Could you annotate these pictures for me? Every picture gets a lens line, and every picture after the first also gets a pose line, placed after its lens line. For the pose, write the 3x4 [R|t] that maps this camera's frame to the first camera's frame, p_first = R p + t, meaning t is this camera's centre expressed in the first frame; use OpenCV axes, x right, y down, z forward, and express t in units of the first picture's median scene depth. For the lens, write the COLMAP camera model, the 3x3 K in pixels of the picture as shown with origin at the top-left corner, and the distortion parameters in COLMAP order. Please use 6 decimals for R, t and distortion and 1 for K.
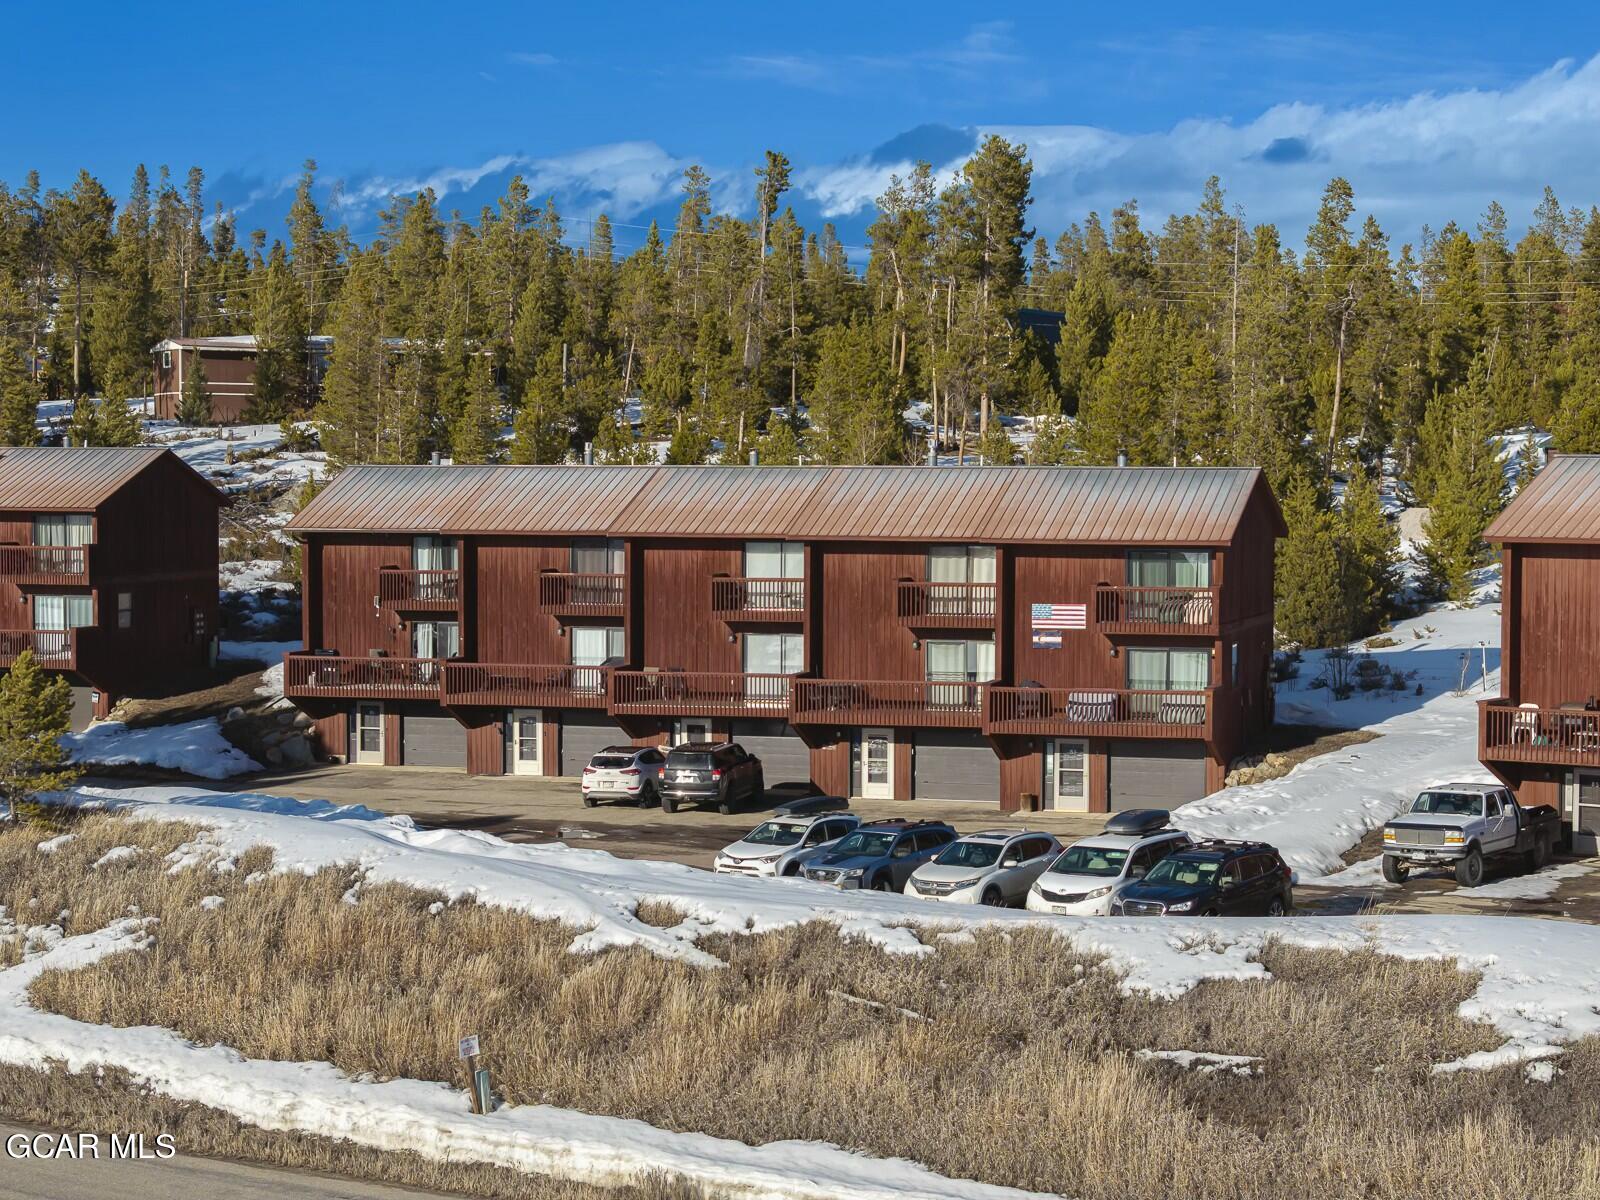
lens RADIAL K [[3300.4, 0, 790.9], [0, 3300.4, 603.4], [0, 0, 1]] dist [0.084301, 0.000000]
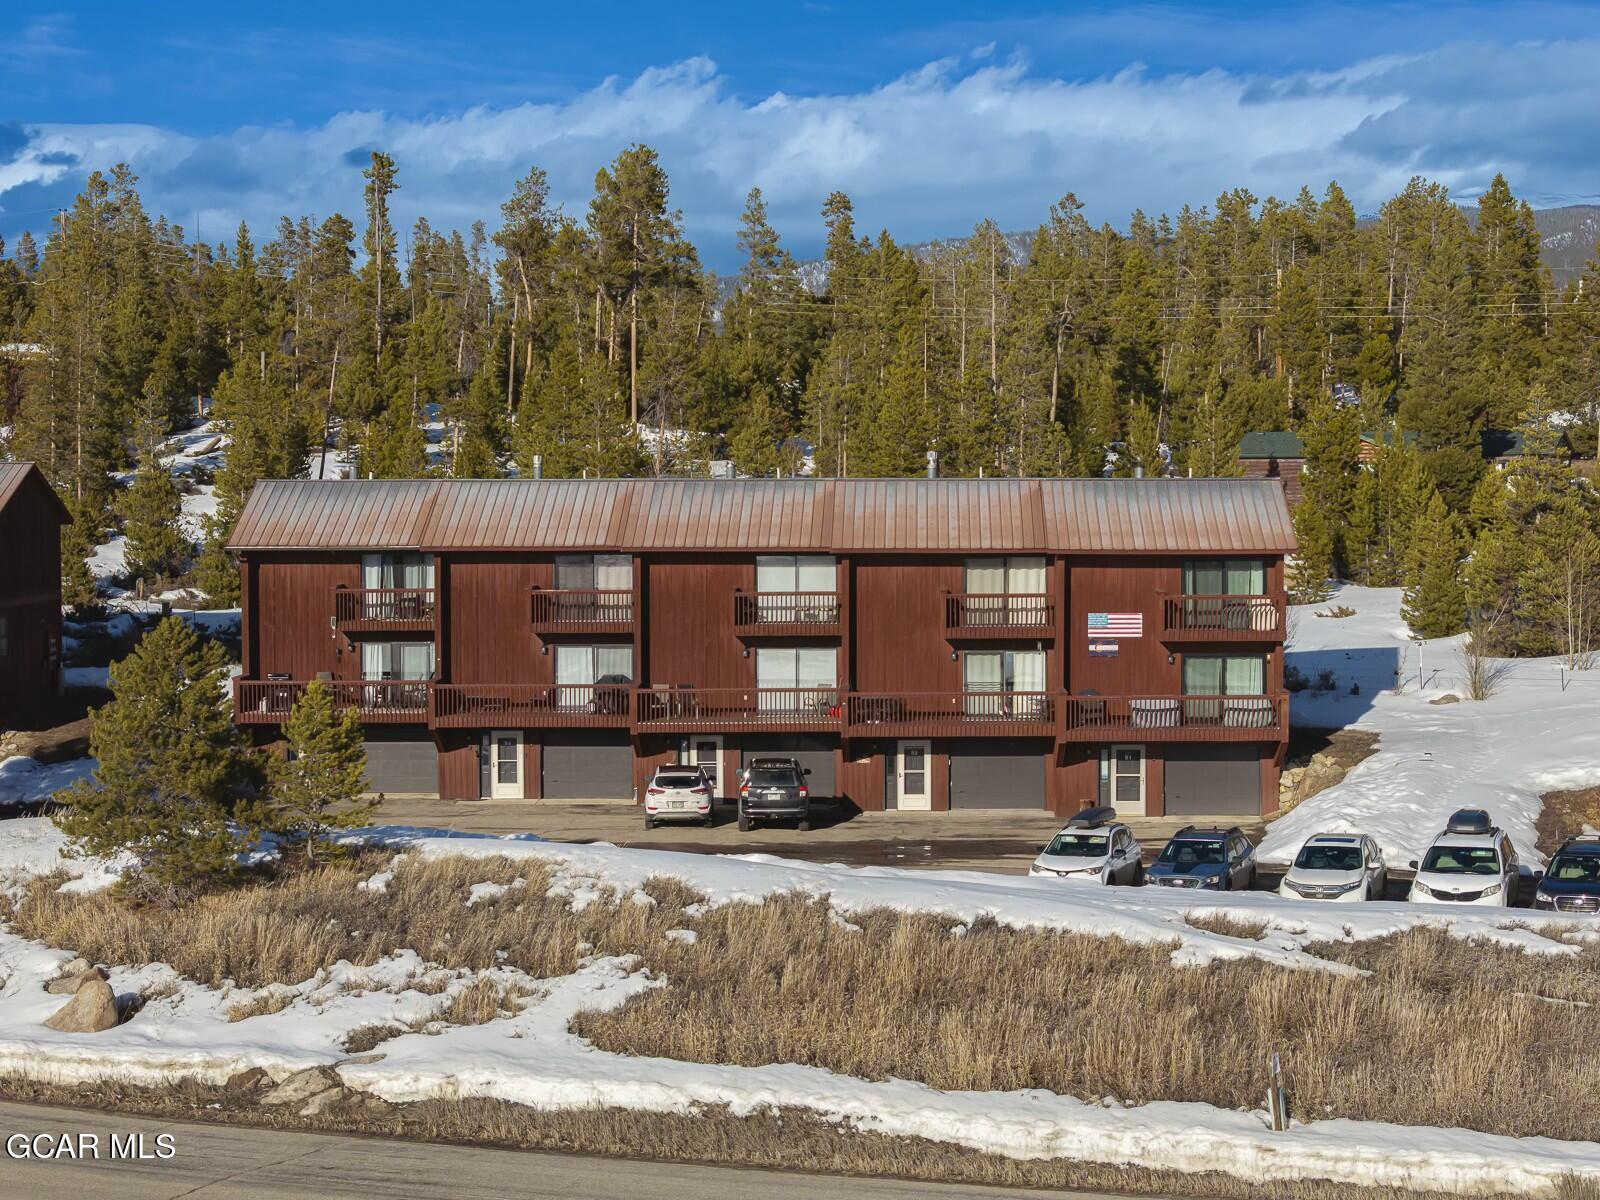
lens RADIAL K [[3300.4, 0, 807.8], [0, 3300.4, 666.1], [0, 0, 1]] dist [0.084301, 0.000000]
pose [[0.960782, -0.021327, 0.276485, -0.286739], [0.016592, 0.999673, 0.019455, -0.004770], [-0.276809, -0.014105, 0.960821, 0.044316]]
